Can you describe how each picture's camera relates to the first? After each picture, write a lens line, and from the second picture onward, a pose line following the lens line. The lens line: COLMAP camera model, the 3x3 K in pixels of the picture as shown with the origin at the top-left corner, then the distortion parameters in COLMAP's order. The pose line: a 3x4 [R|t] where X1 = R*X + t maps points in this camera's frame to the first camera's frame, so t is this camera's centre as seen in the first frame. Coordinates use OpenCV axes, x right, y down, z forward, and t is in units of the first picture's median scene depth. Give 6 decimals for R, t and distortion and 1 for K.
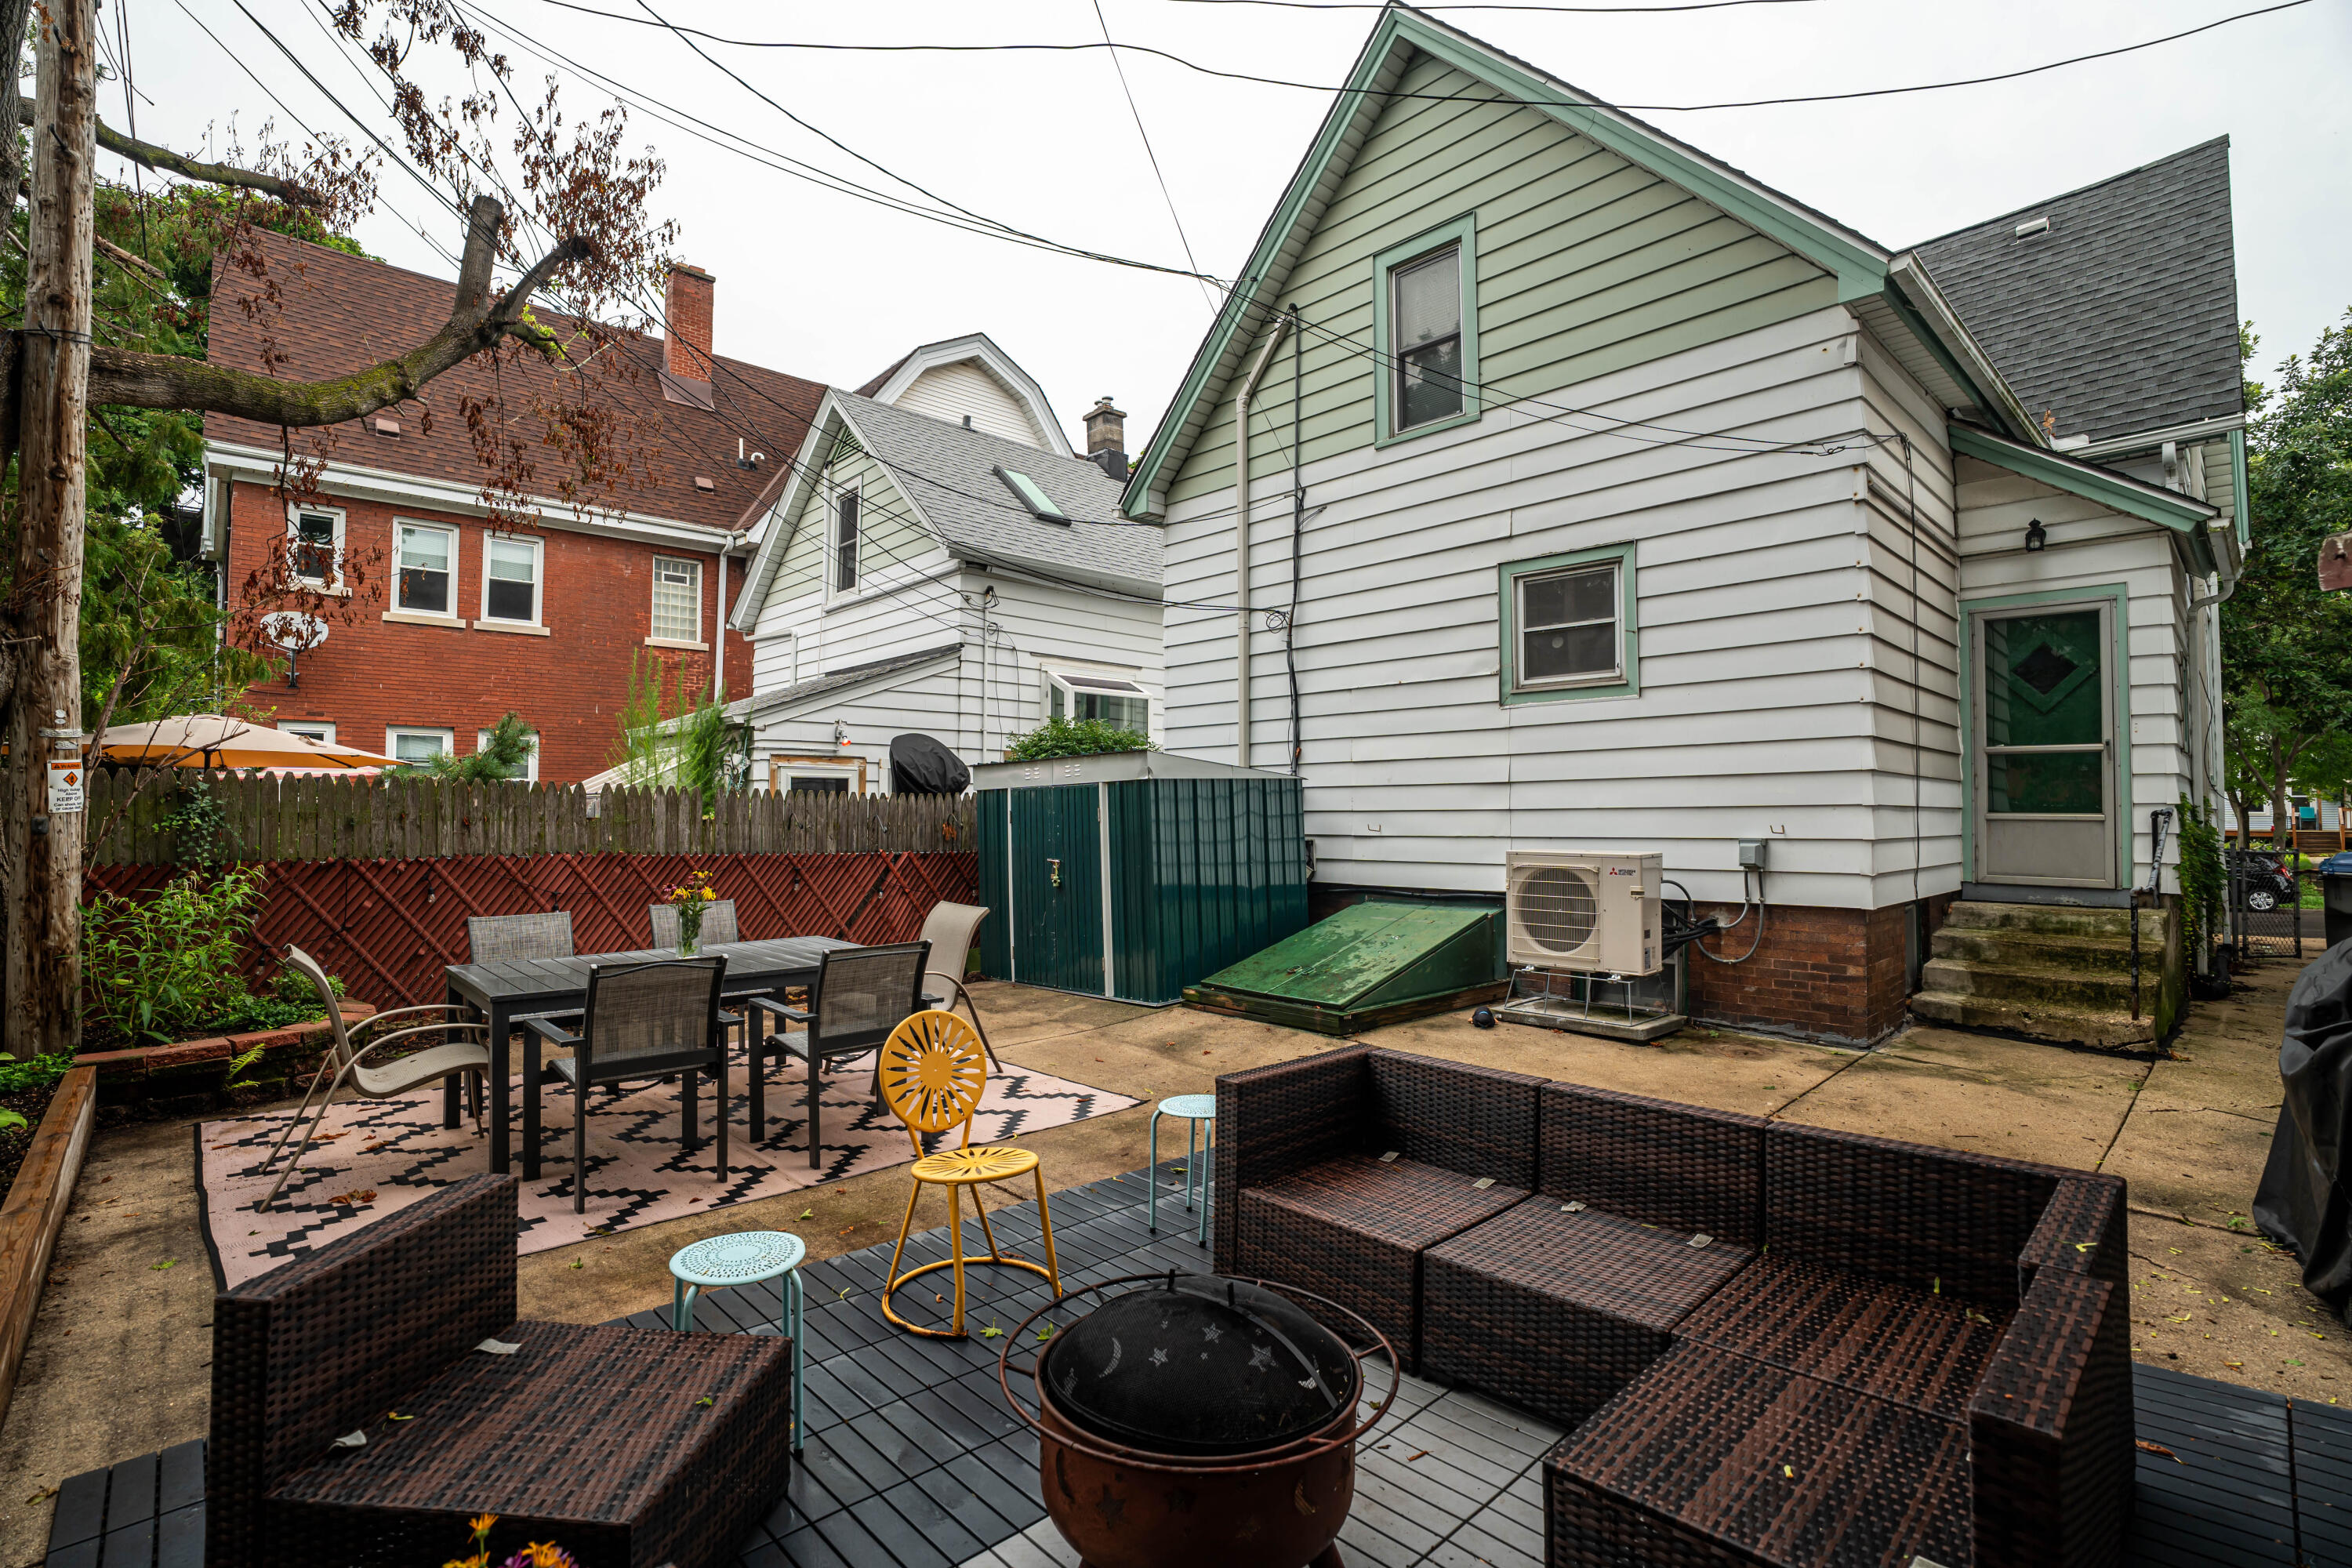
lens RADIAL K [[1087.3, 0, 1176.0], [0, 1087.3, 784.0], [0, 0, 1]] dist [-0.005541, 0.000016]
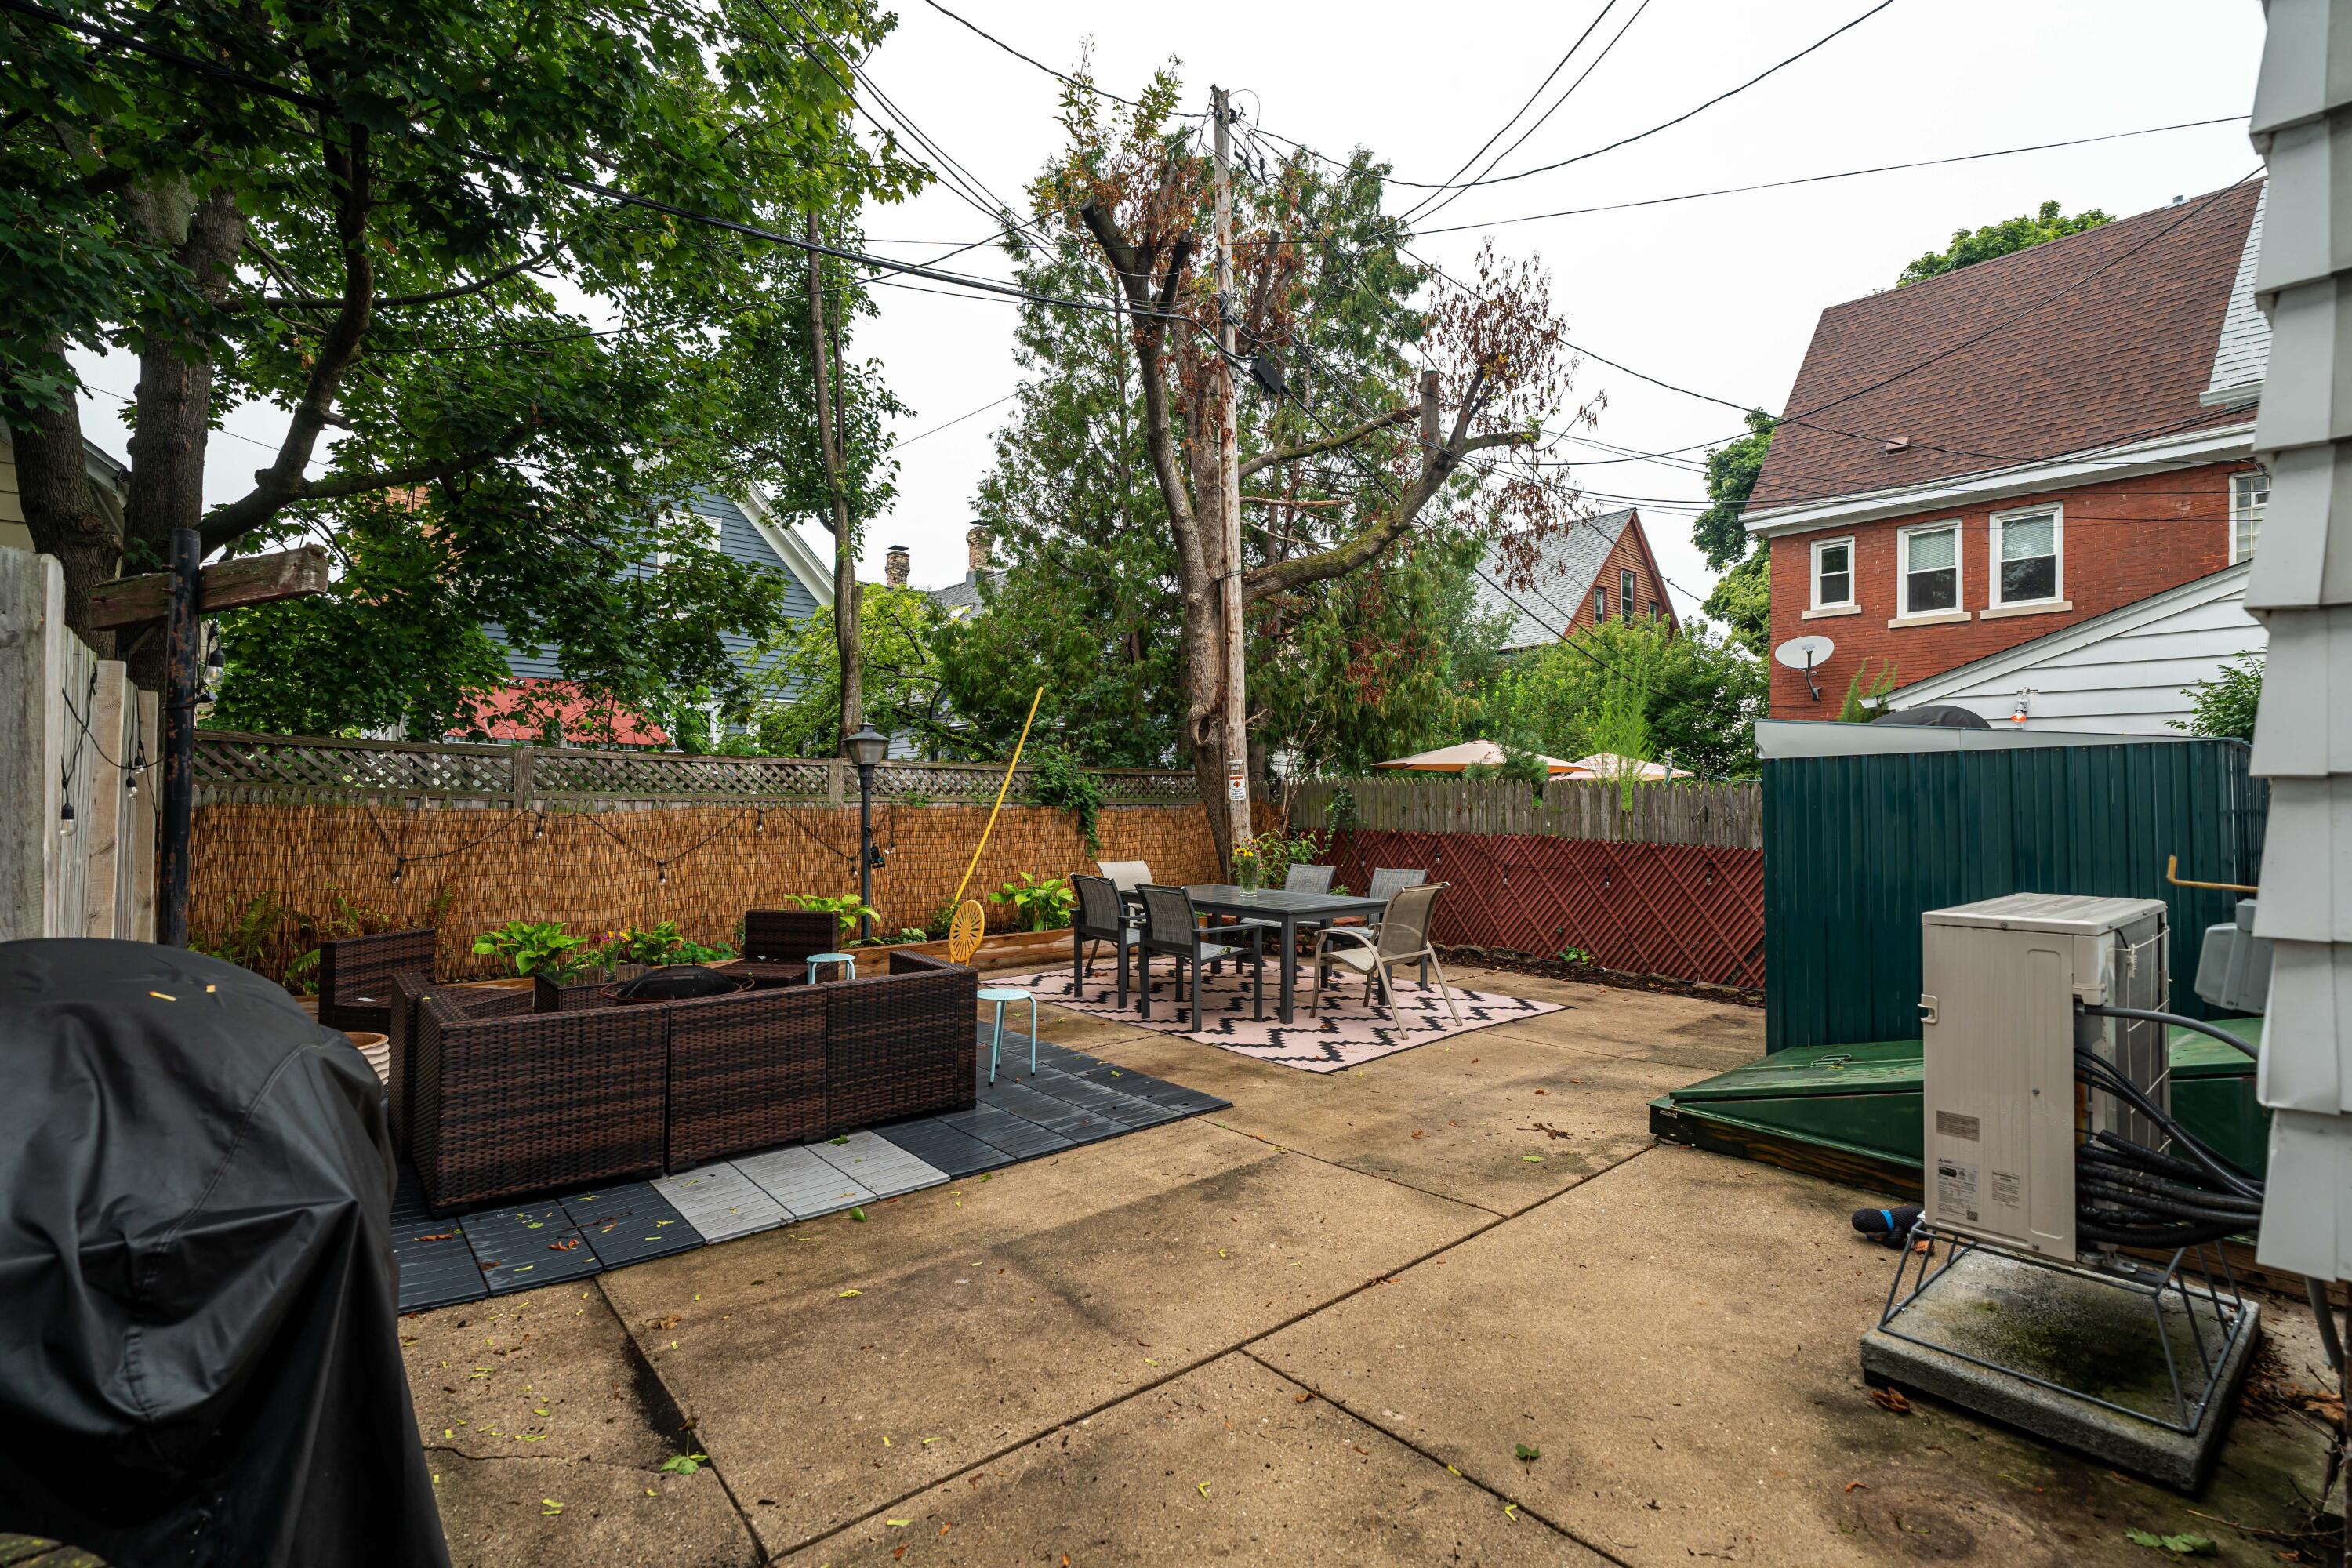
lens RADIAL K [[1087.3, 0, 1176.0], [0, 1087.3, 784.0], [0, 0, 1]] dist [-0.005541, 0.000016]
pose [[-0.048756, -0.016721, -0.998671, 0.749899], [0.014929, 0.999736, -0.017468, 0.021712], [0.998699, -0.015761, -0.048494, 0.702494]]
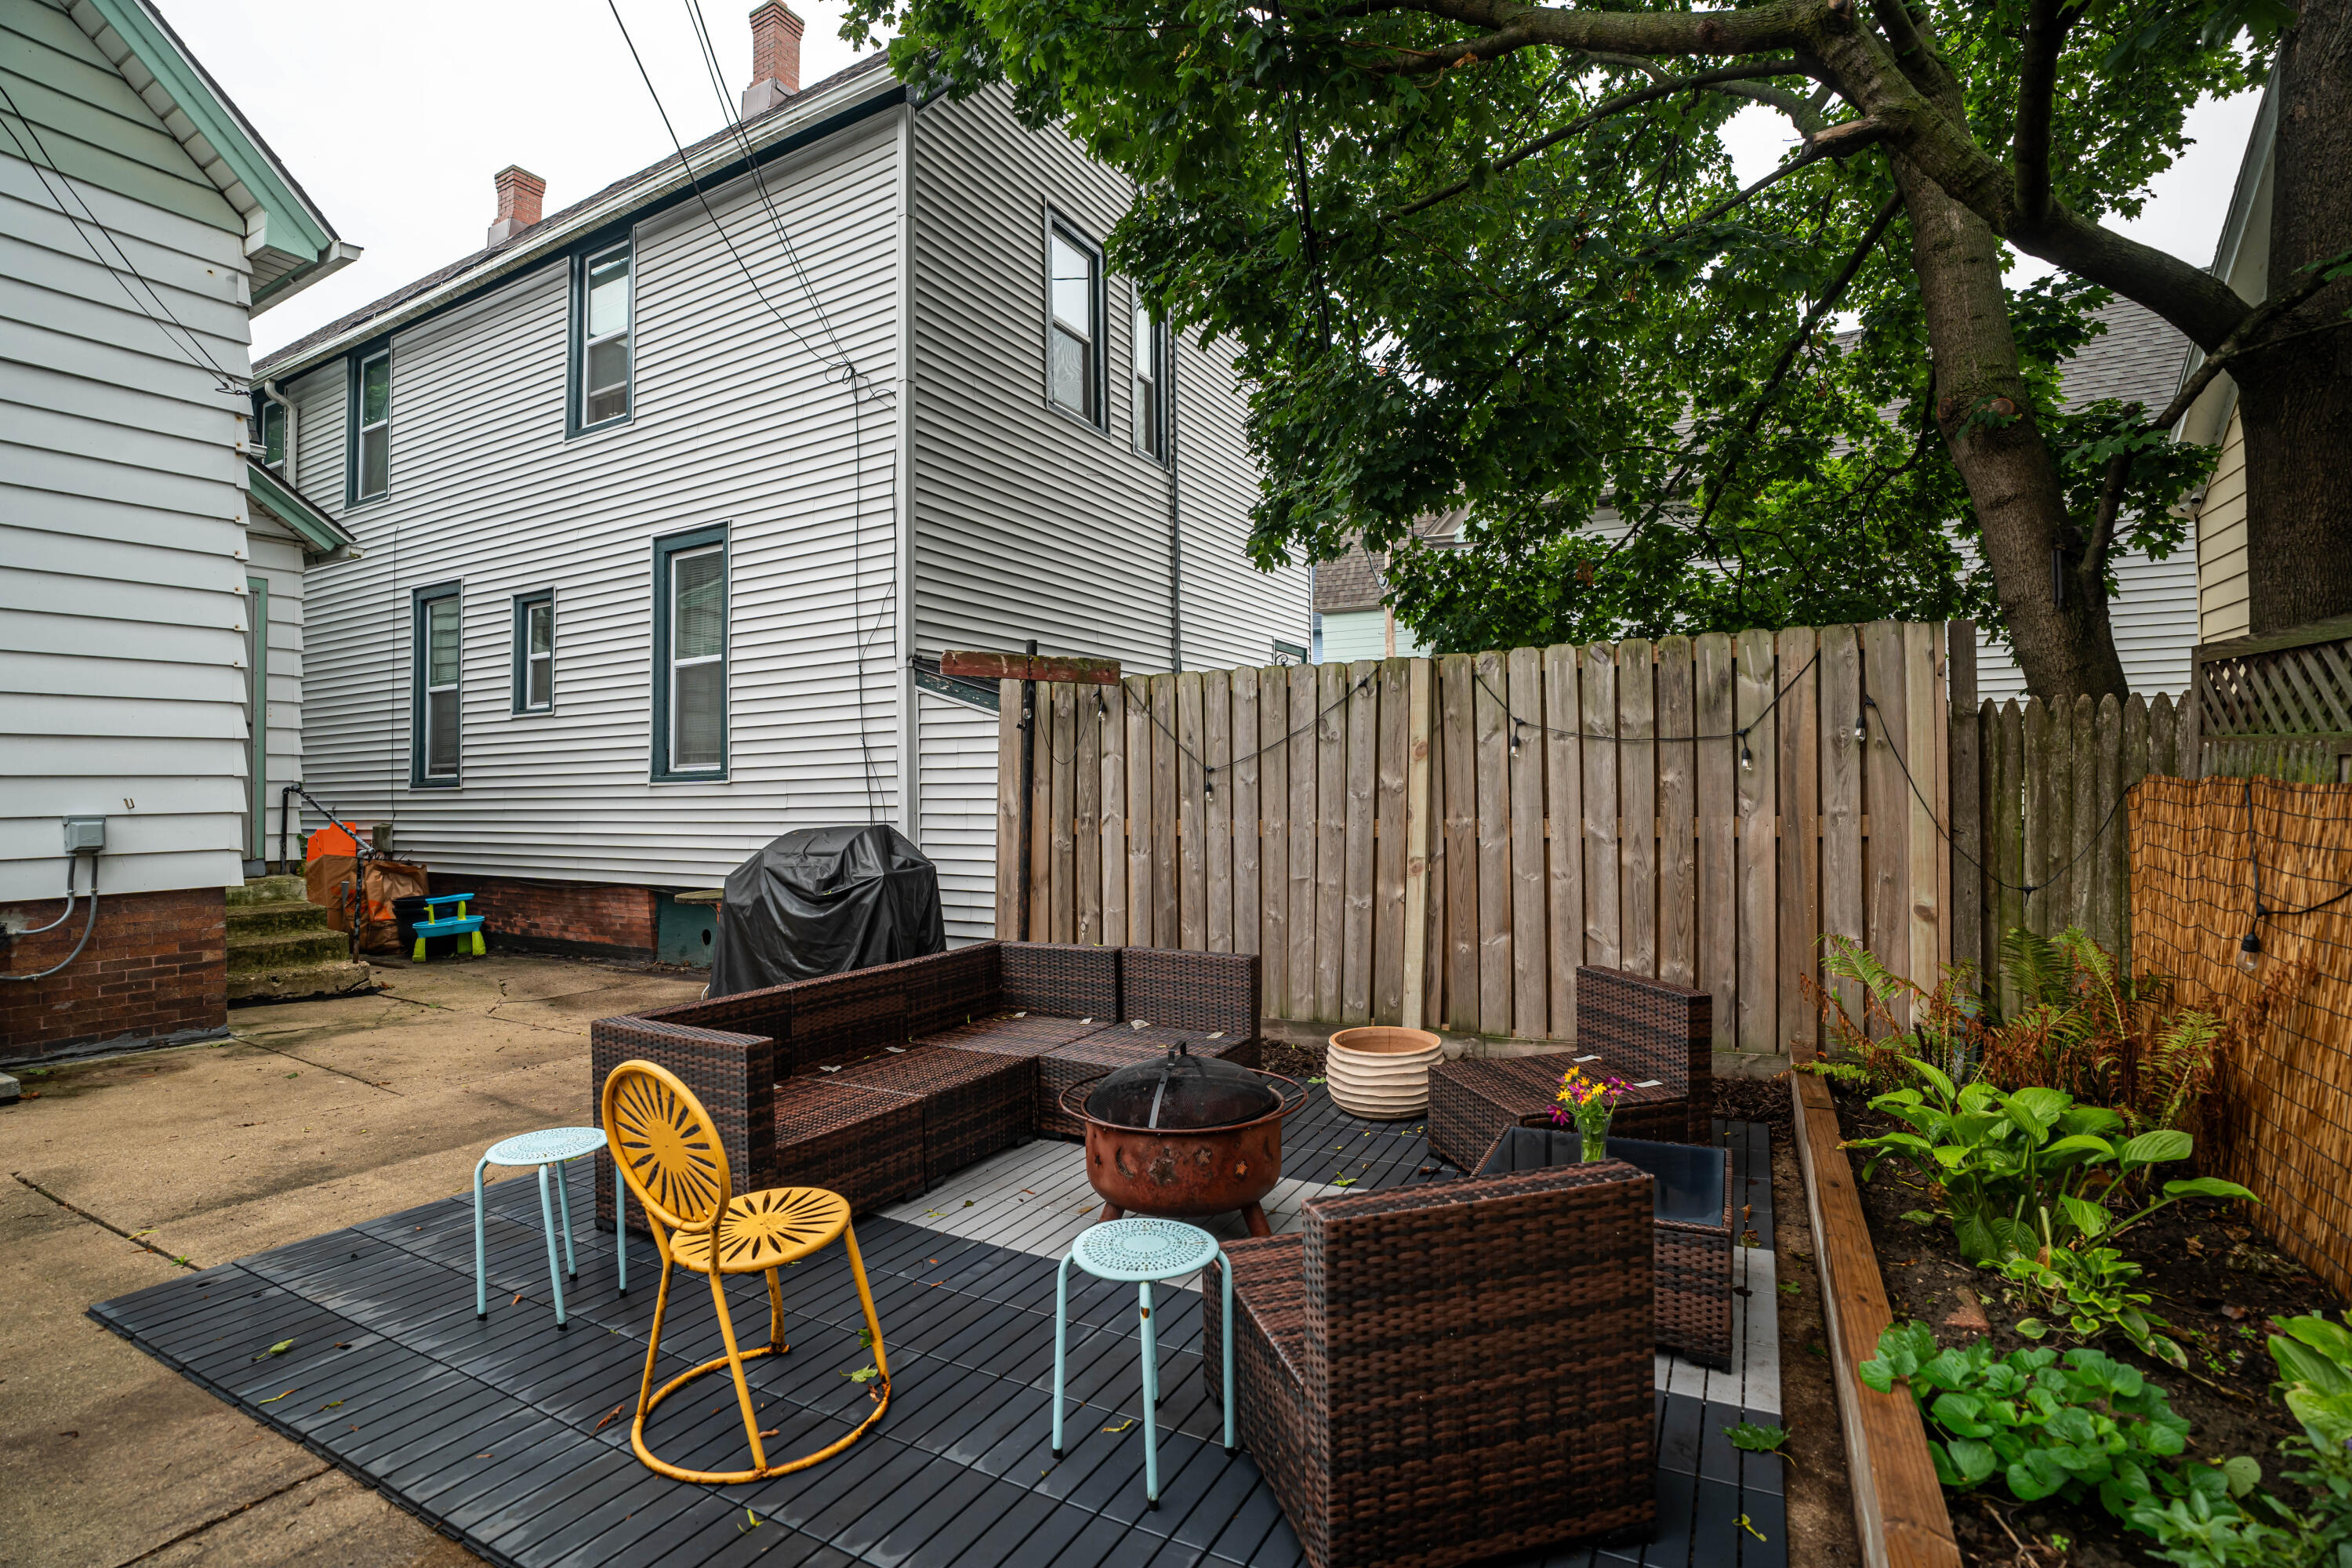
lens RADIAL K [[1087.3, 0, 1176.0], [0, 1087.3, 784.0], [0, 0, 1]] dist [-0.005541, 0.000016]
pose [[-0.301678, 0.015248, 0.953288, -0.452439], [-0.014743, 0.999678, -0.020655, 0.029995], [-0.953296, -0.020286, -0.301356, 0.448713]]
